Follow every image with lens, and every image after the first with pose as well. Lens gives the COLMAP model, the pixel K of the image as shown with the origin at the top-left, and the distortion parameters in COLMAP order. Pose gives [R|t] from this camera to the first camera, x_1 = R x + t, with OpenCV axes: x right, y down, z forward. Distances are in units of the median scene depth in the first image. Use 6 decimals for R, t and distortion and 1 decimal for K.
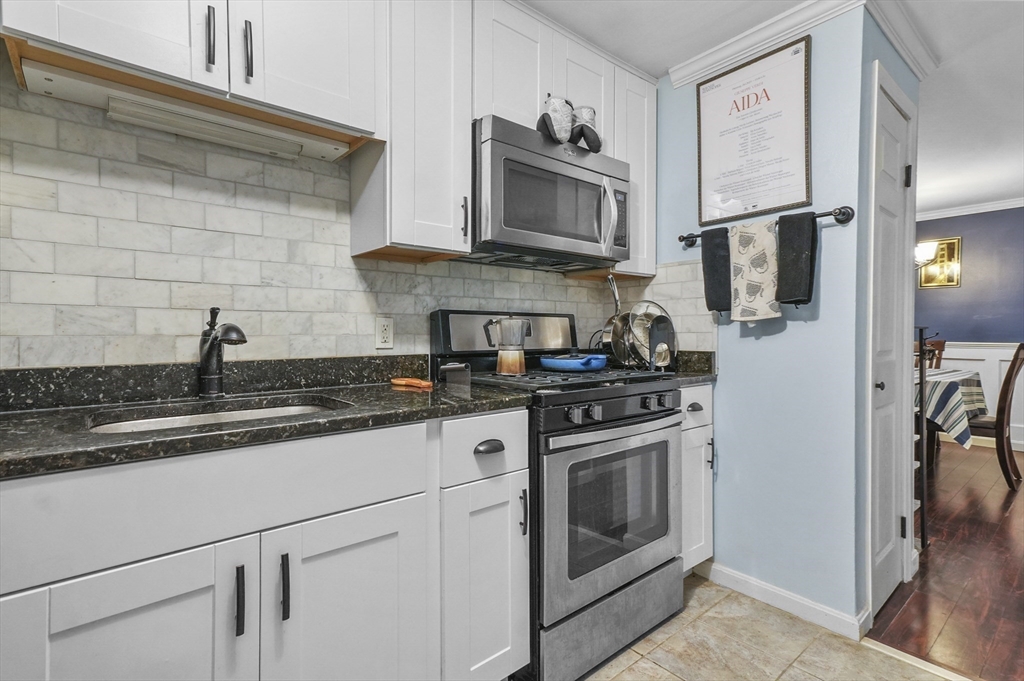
lens RADIAL K [[482.2, 0, 516.9], [0, 482.2, 339.7], [0, 0, 1]] dist [0.006066, 0.001773]
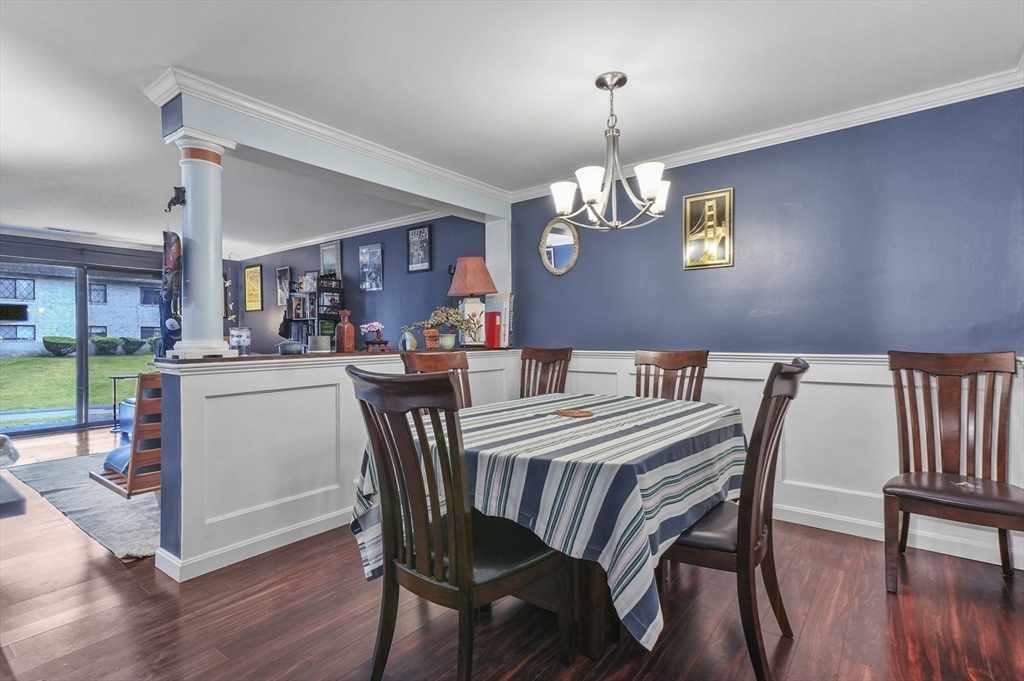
lens RADIAL K [[482.2, 0, 517.6], [0, 482.2, 341.9], [0, 0, 1]] dist [0.006066, 0.001773]
pose [[0.974765, 0.001532, 0.223226, 0.502691], [-0.001233, 0.999998, -0.001475, -0.006191], [-0.223228, 0.001163, 0.974766, 0.446381]]
